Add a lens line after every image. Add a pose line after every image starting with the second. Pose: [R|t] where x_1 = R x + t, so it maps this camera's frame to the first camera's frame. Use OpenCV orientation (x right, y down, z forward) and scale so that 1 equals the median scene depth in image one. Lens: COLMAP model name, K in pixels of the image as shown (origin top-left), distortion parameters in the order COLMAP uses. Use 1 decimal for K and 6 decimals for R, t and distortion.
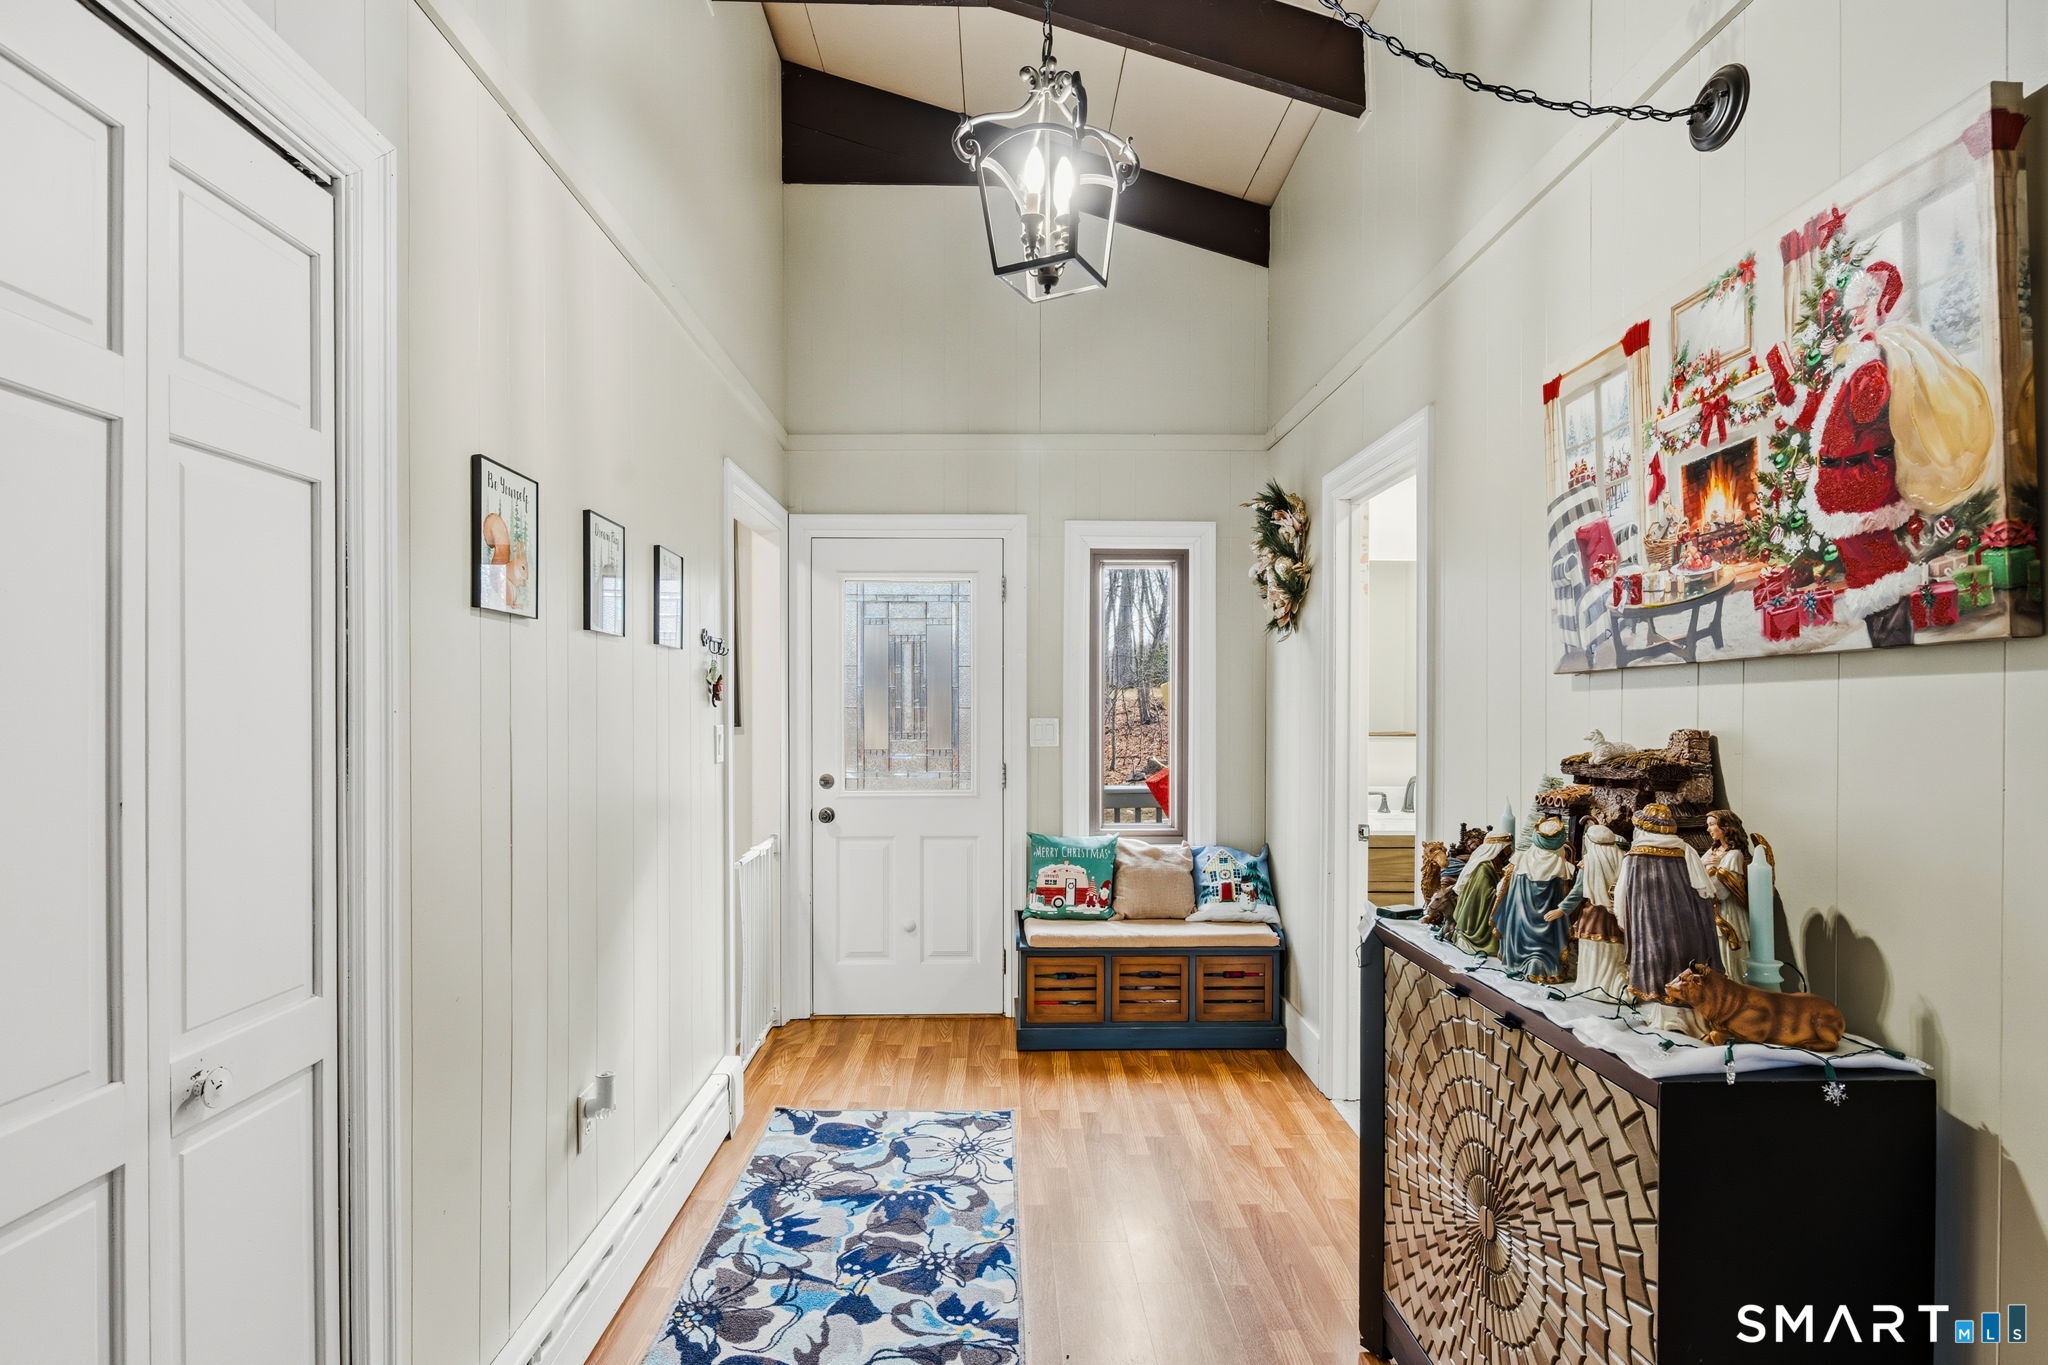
lens RADIAL K [[1011.1, 0, 1022.6], [0, 1011.1, 696.2], [0, 0, 1]] dist [-0.000660, -0.000315]
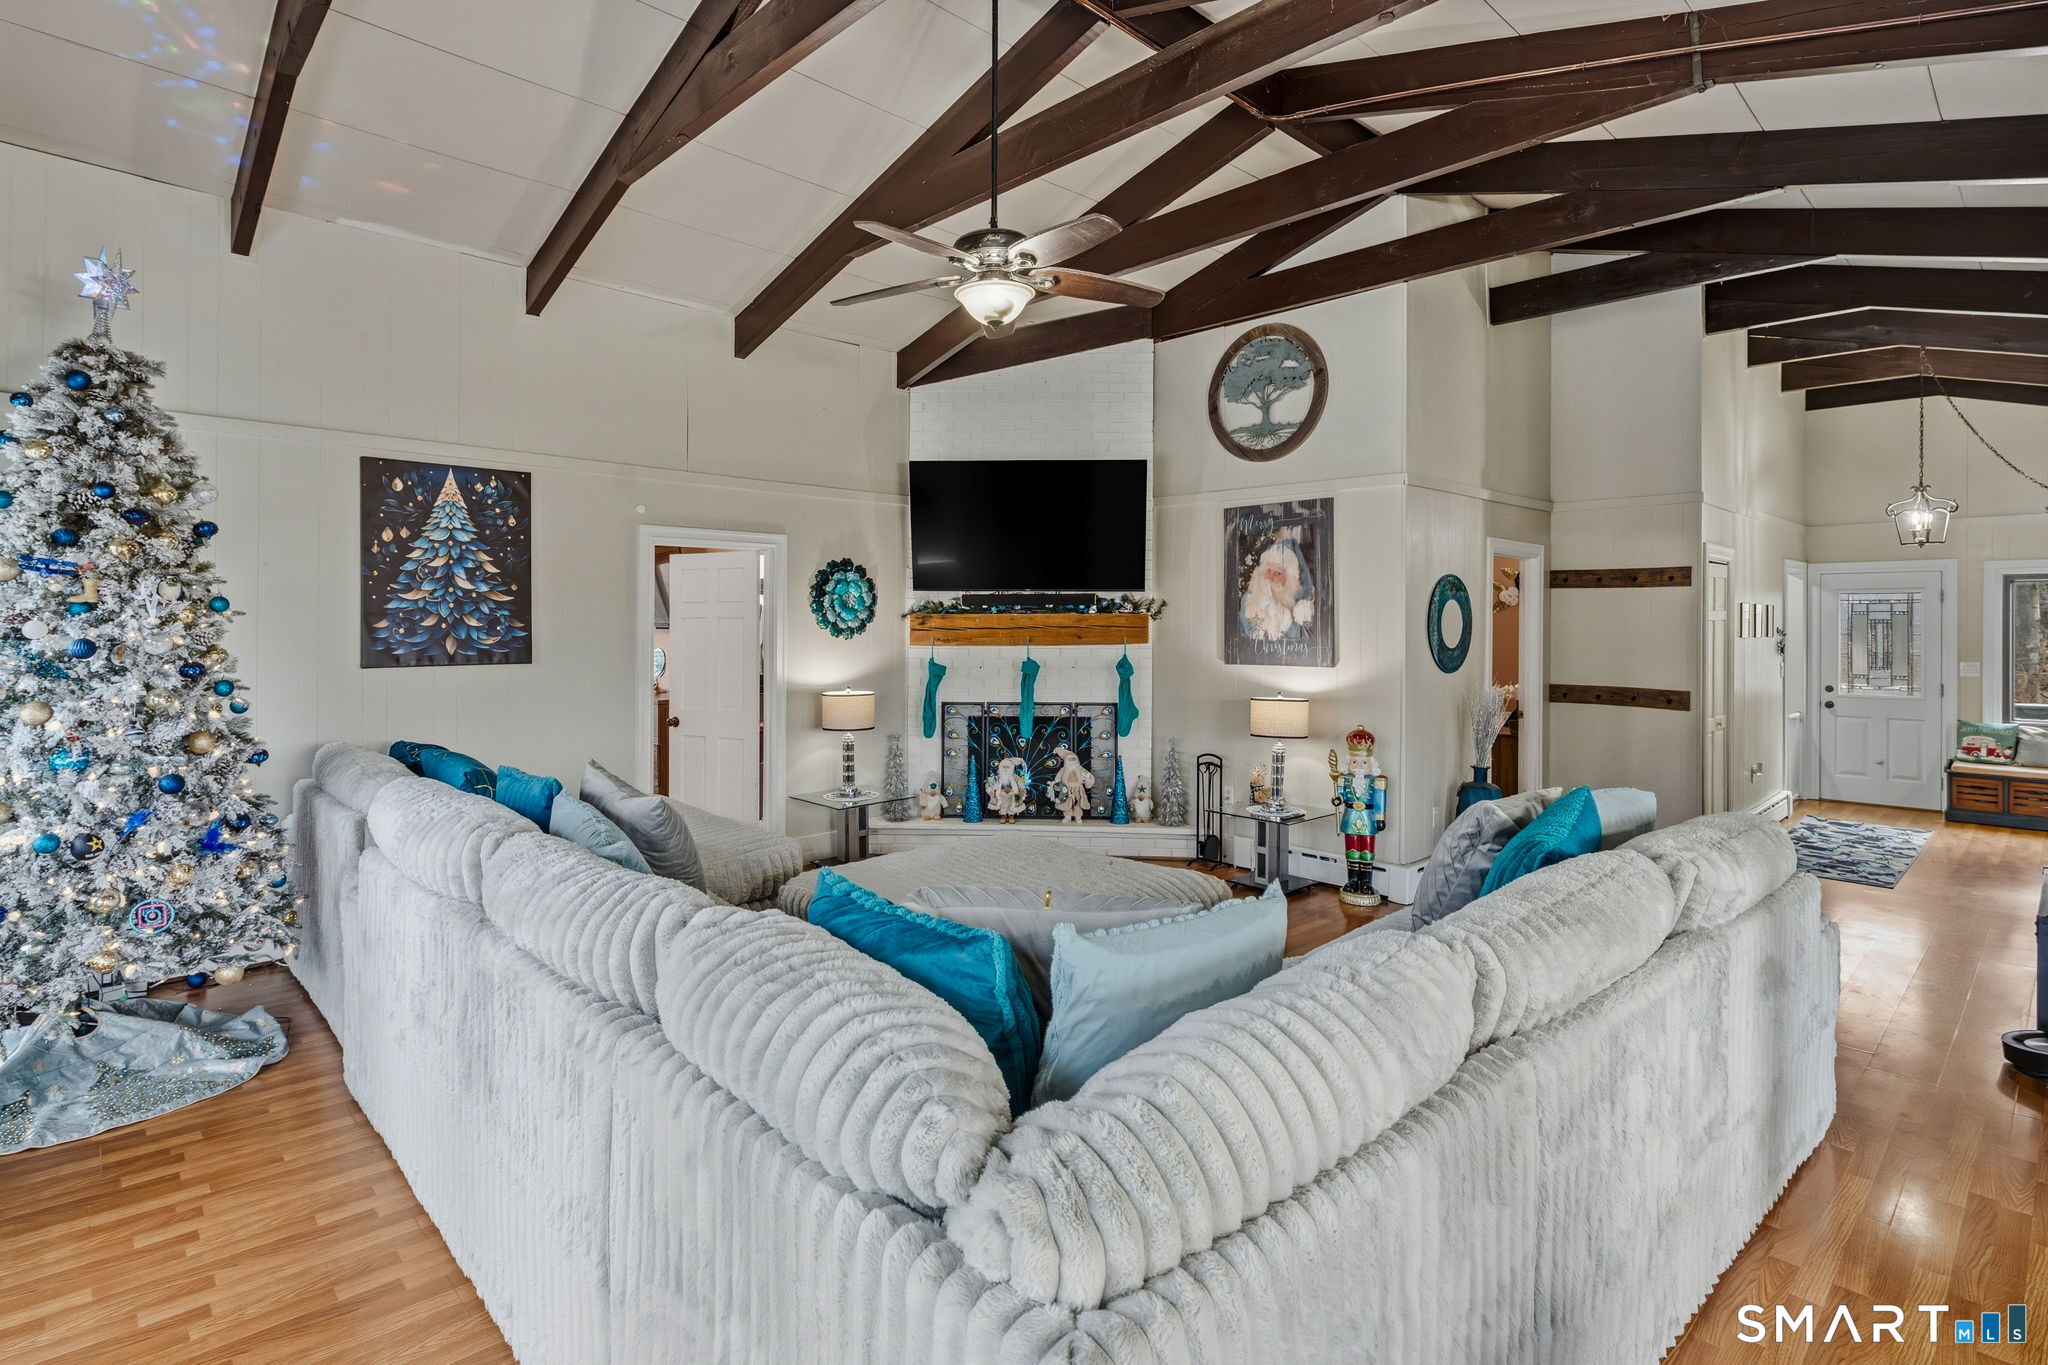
lens RADIAL K [[1011.1, 0, 1013.1], [0, 1011.1, 623.0], [0, 0, 1]] dist [-0.000660, -0.000315]
pose [[0.672414, 0.006611, -0.740145, 0.230395], [-0.004056, 0.999978, 0.005248, -0.059725], [0.740164, -0.000527, 0.672426, -1.750540]]
